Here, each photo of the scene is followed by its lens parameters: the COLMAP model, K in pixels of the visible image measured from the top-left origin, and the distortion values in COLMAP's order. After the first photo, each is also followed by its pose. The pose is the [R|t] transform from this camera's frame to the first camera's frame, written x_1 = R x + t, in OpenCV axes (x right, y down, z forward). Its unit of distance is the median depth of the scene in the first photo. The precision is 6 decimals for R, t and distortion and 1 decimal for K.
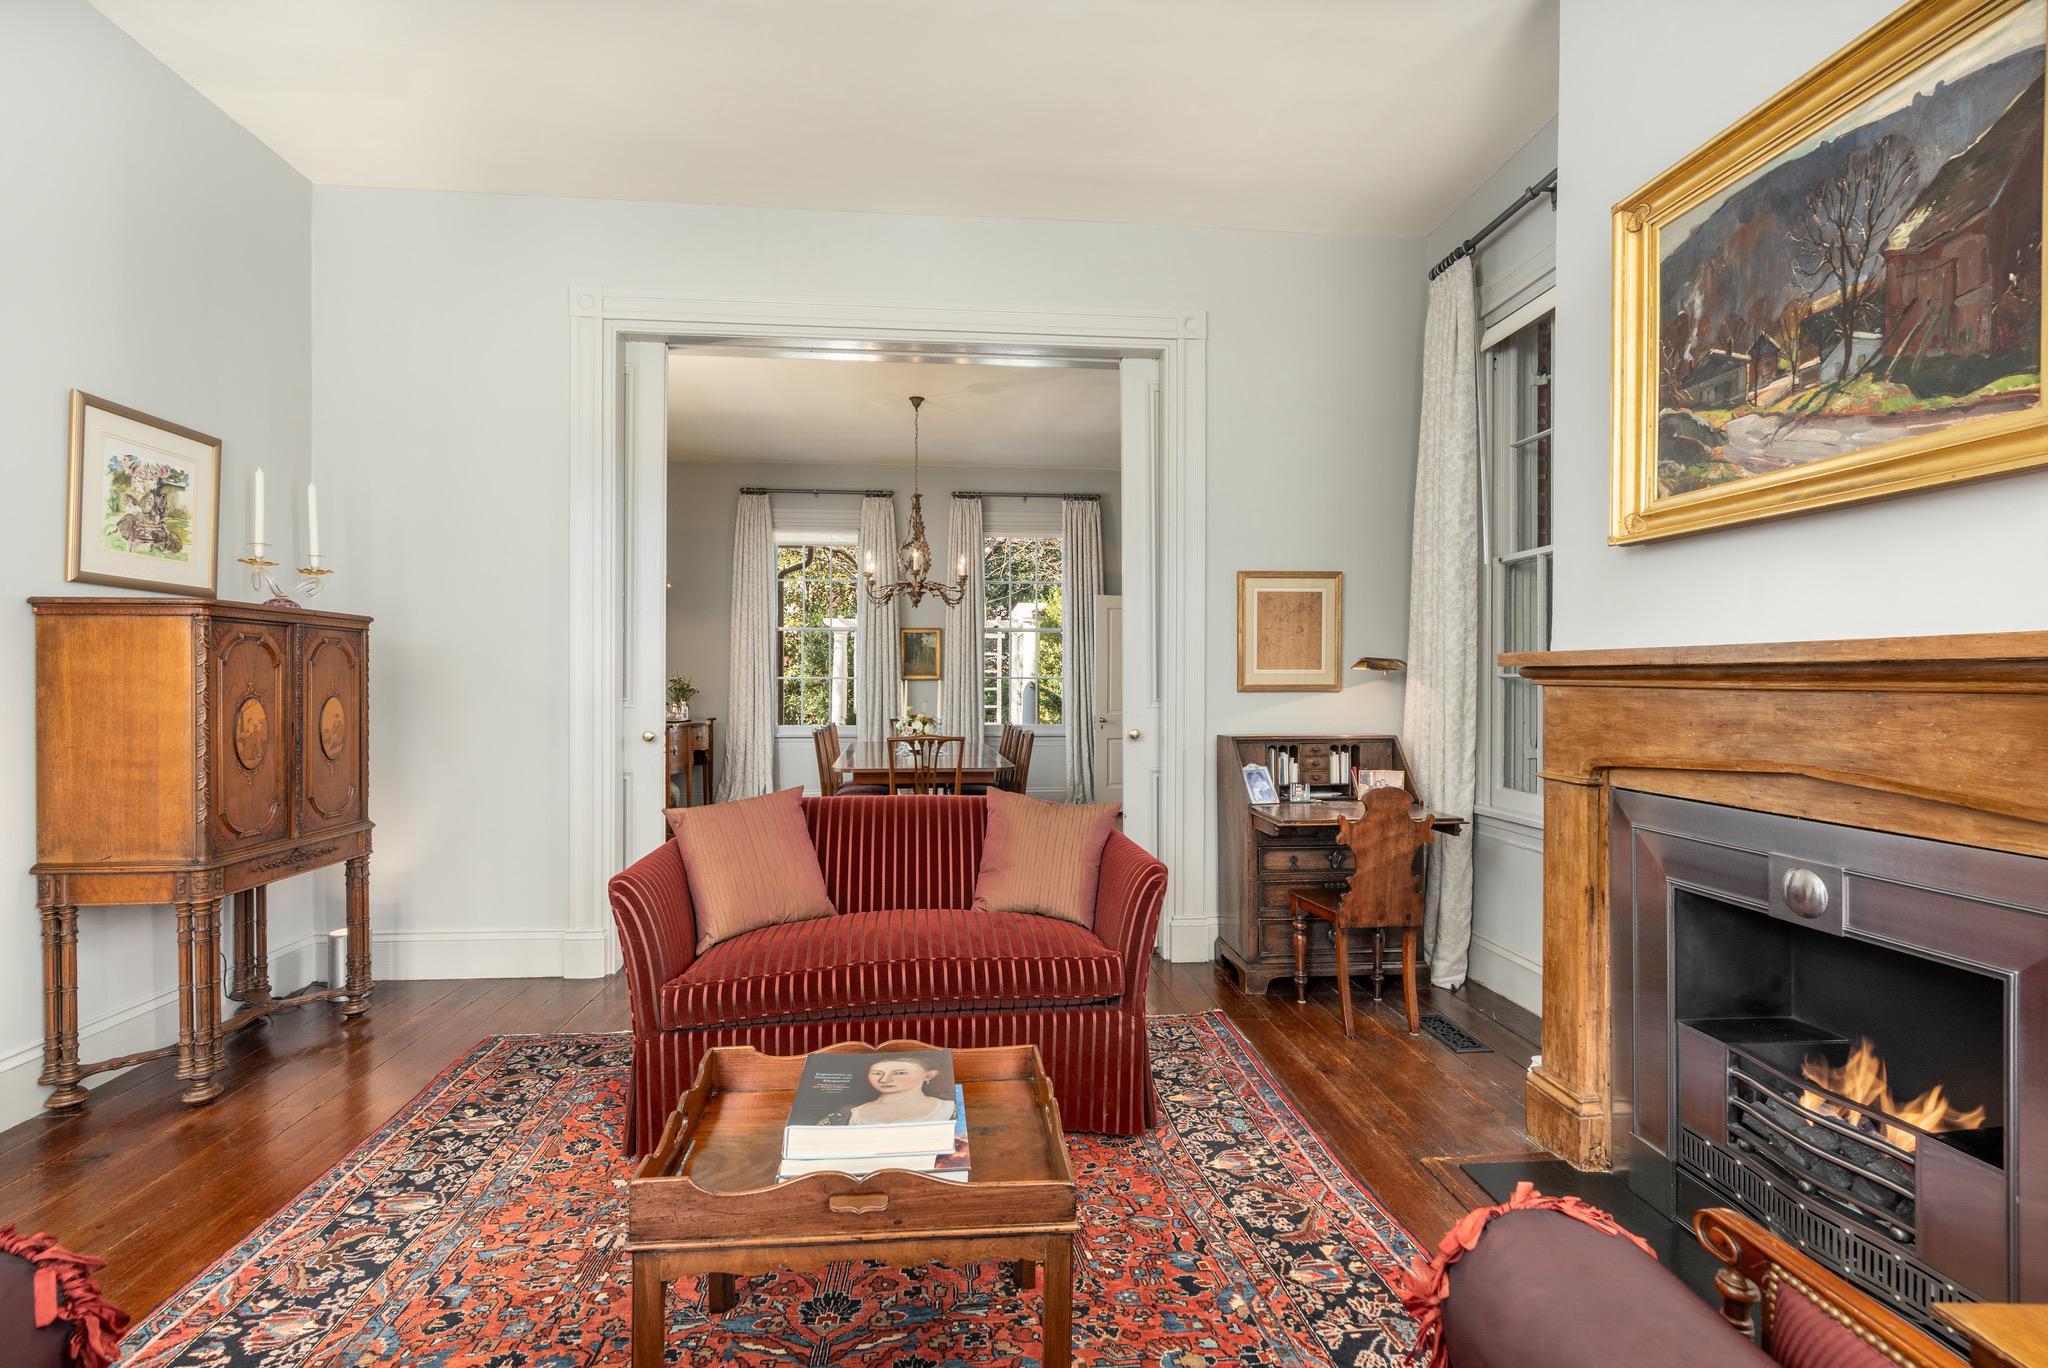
lens RADIAL K [[929.8, 0, 1017.2], [0, 929.8, 683.6], [0, 0, 1]] dist [-0.005679, 0.003078]
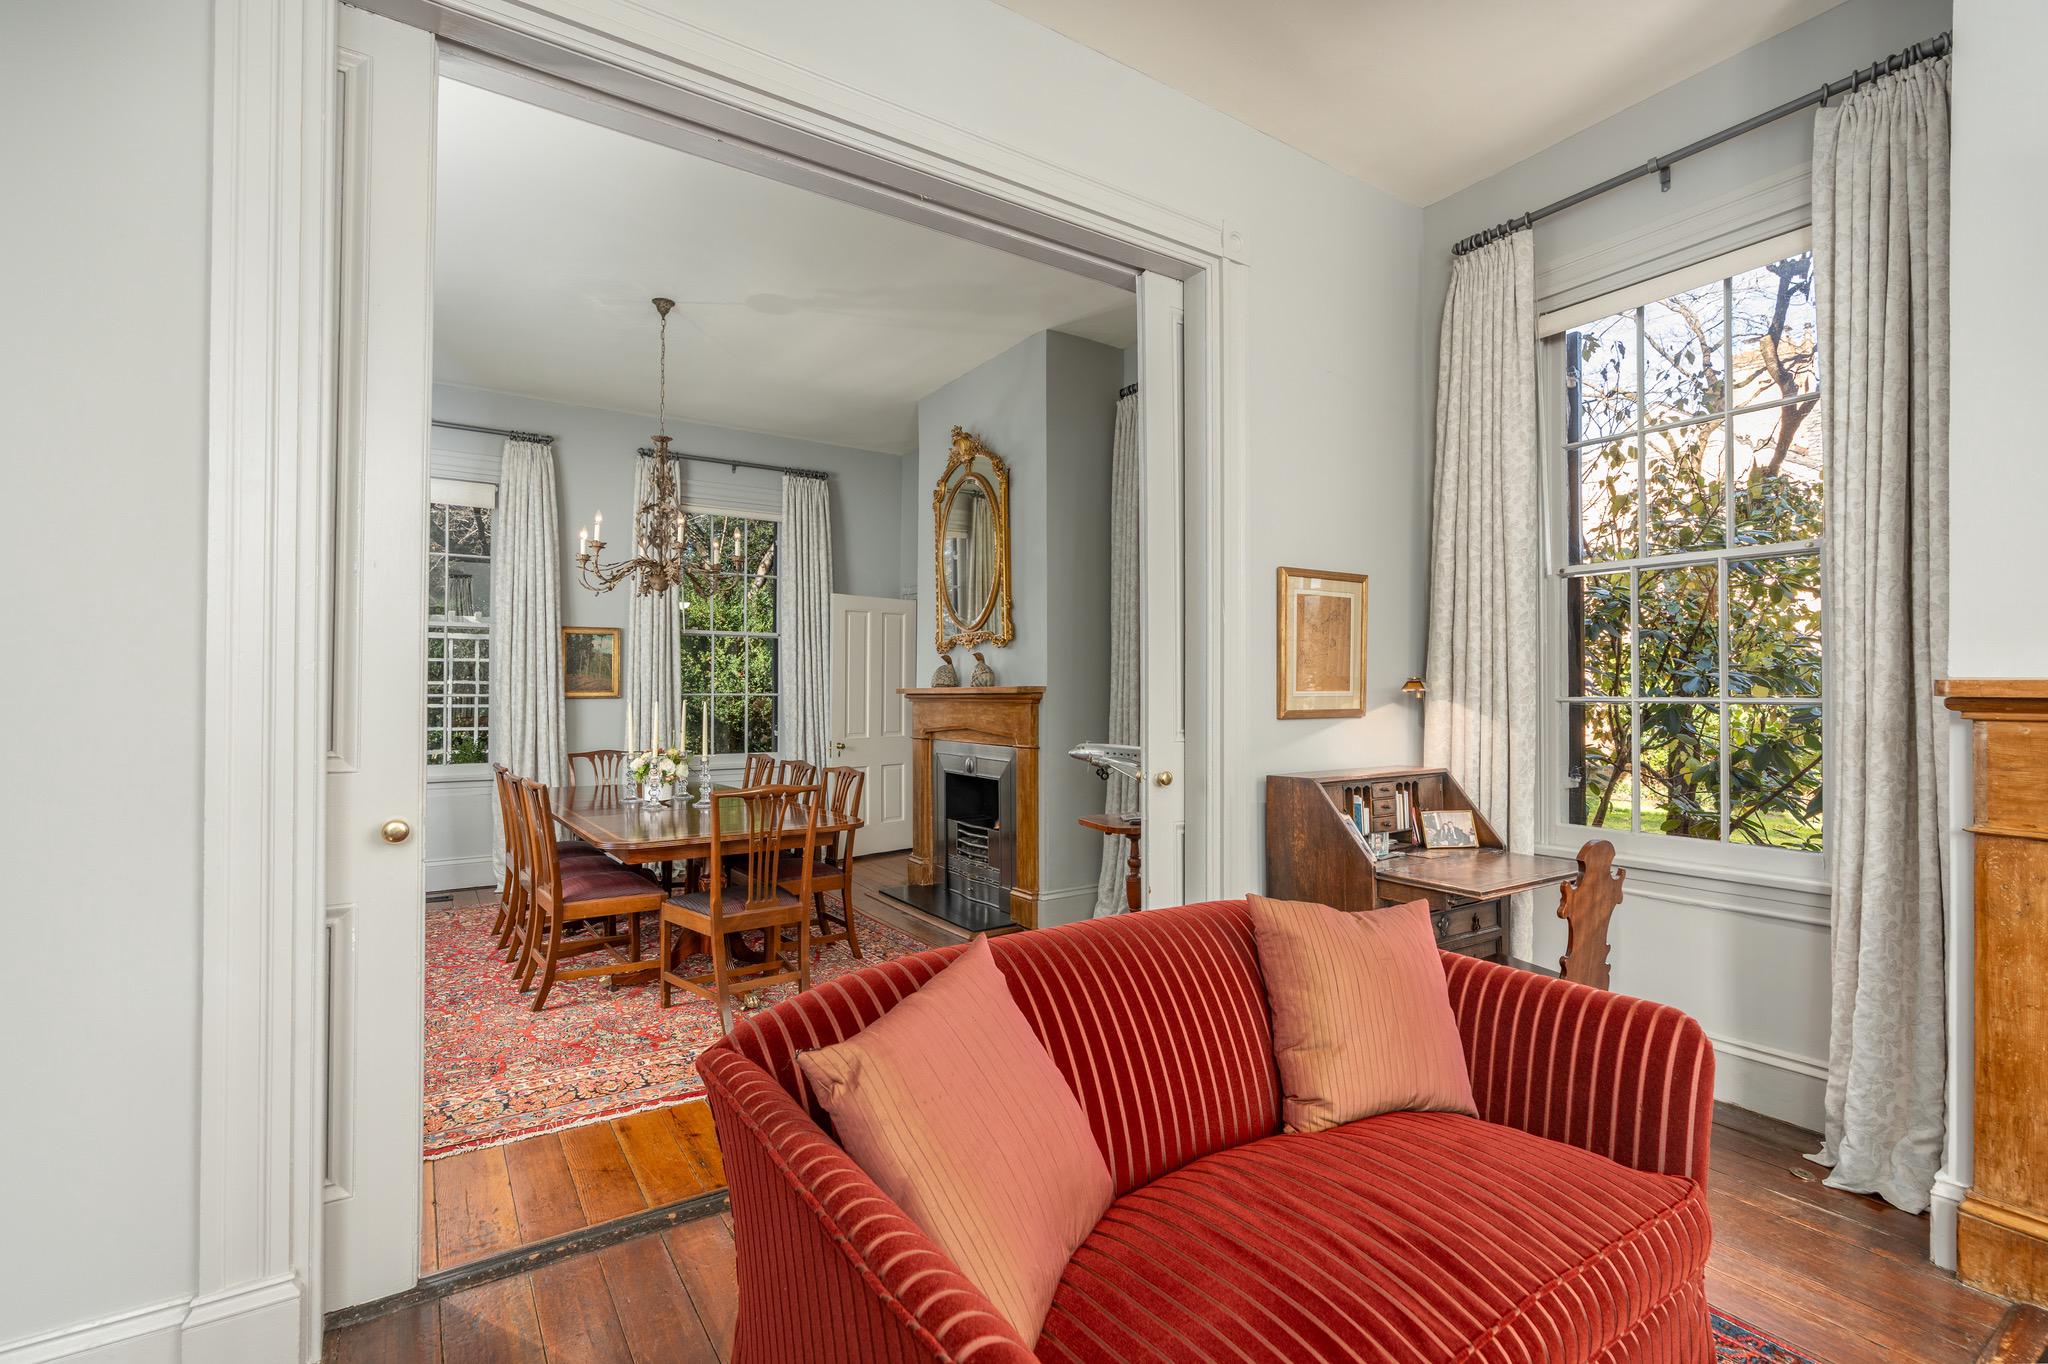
lens RADIAL K [[929.8, 0, 1026.0], [0, 929.8, 680.6], [0, 0, 1]] dist [-0.005679, 0.003078]
pose [[0.876713, 0.004865, 0.480989, -0.681269], [0.002238, 0.999897, -0.014193, -0.027721], [-0.481009, 0.013519, 0.876611, 0.843779]]
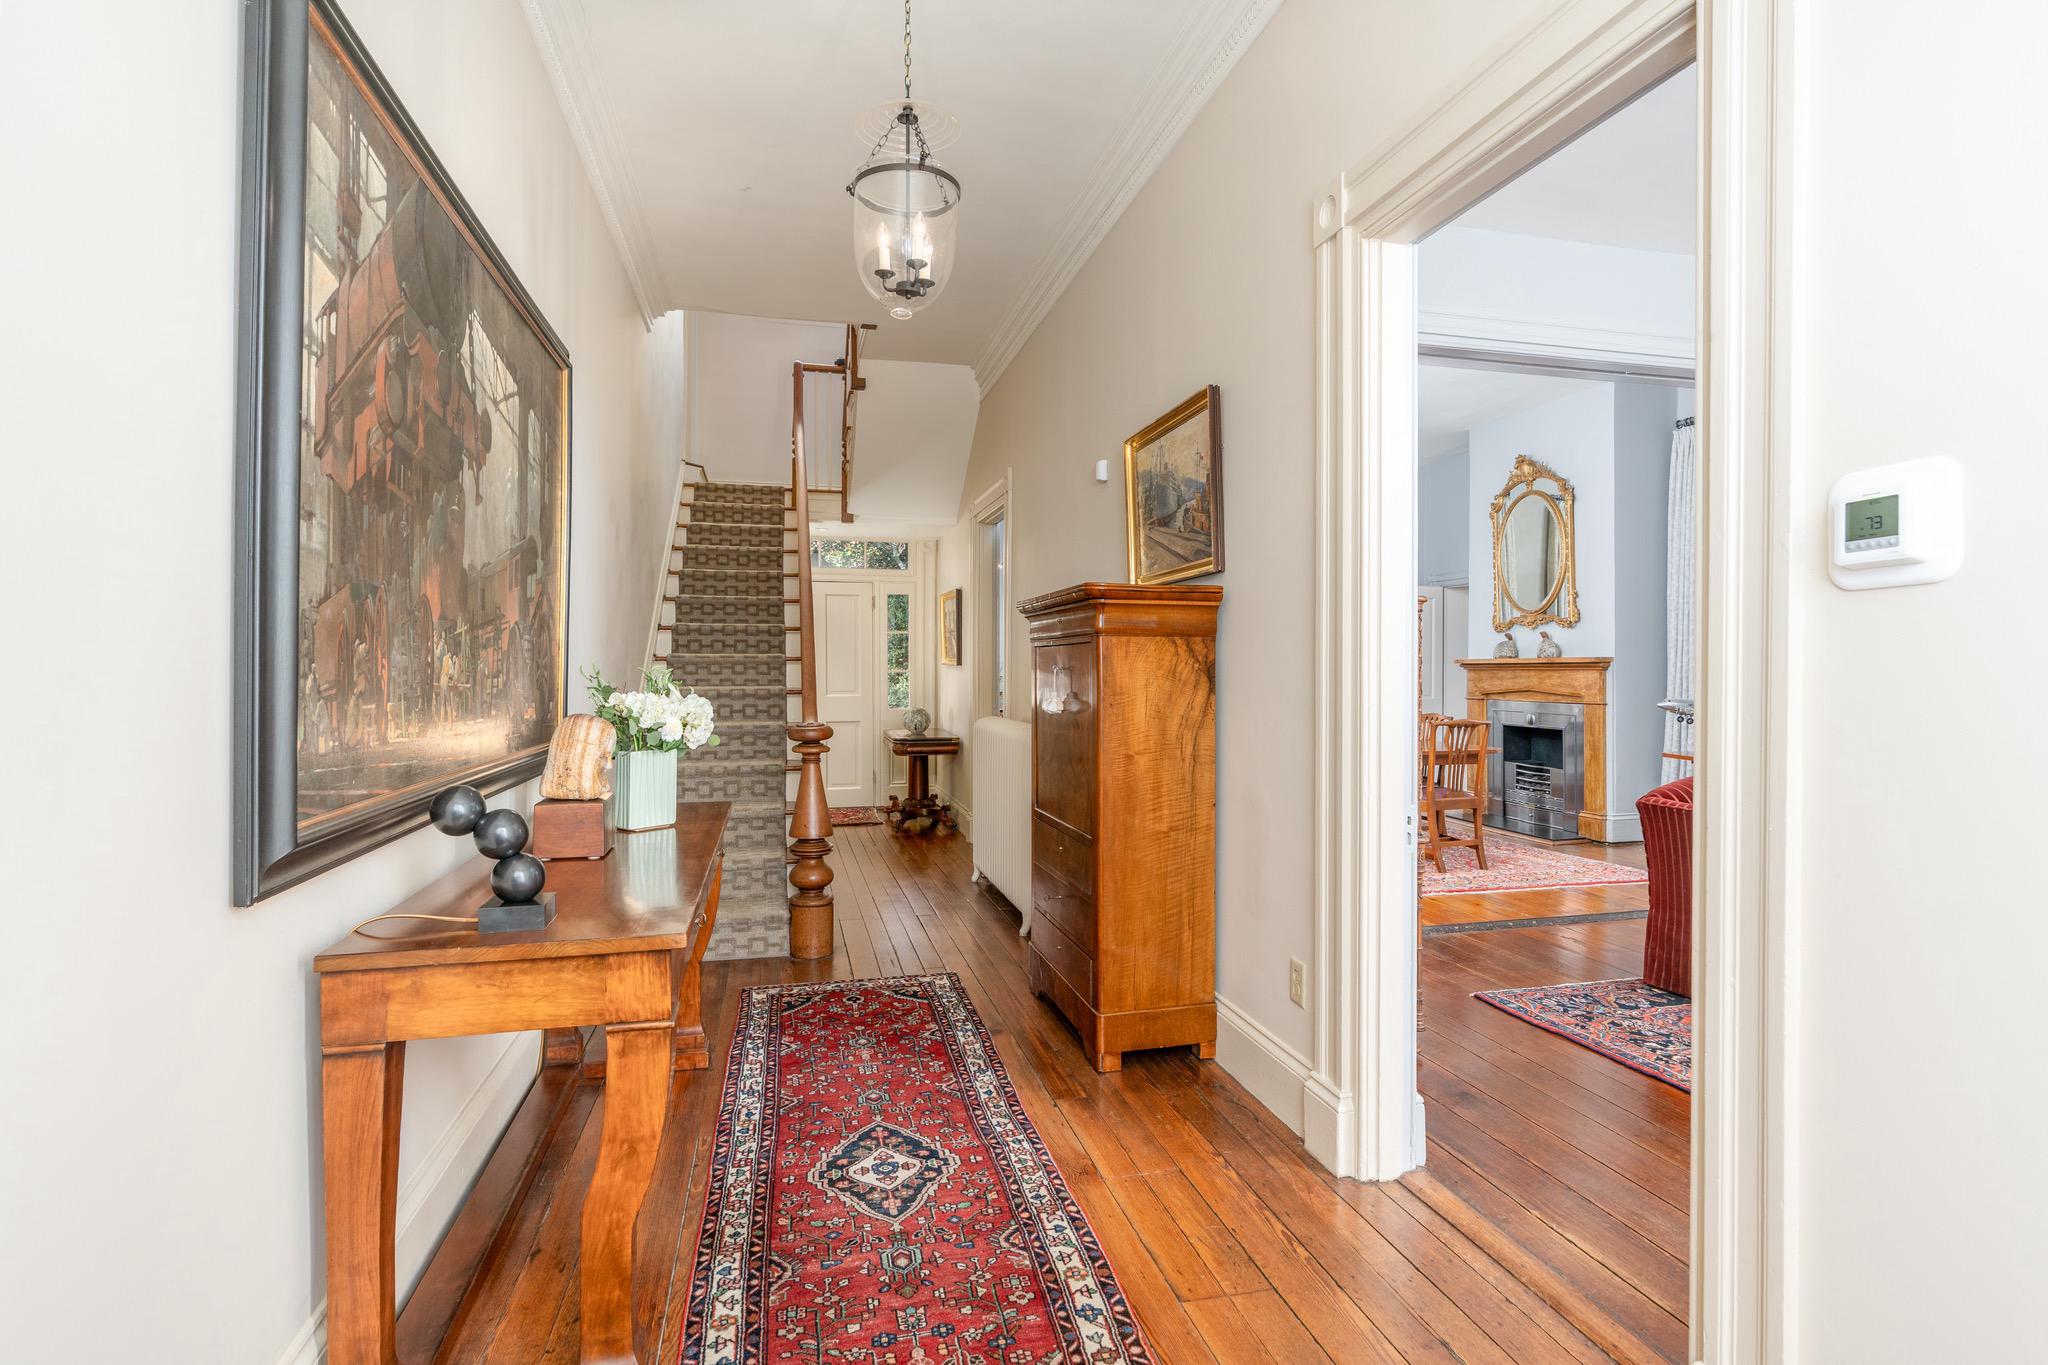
lens RADIAL K [[1008.1, 0, 1028.2], [0, 1008.1, 671.7], [0, 0, 1]] dist [-0.002192, 0.001124]
pose [[0.988009, -0.005034, 0.154315, -2.009295], [0.004156, 0.999973, 0.006011, -0.027103], [-0.154341, -0.005298, 0.988003, -0.171052]]
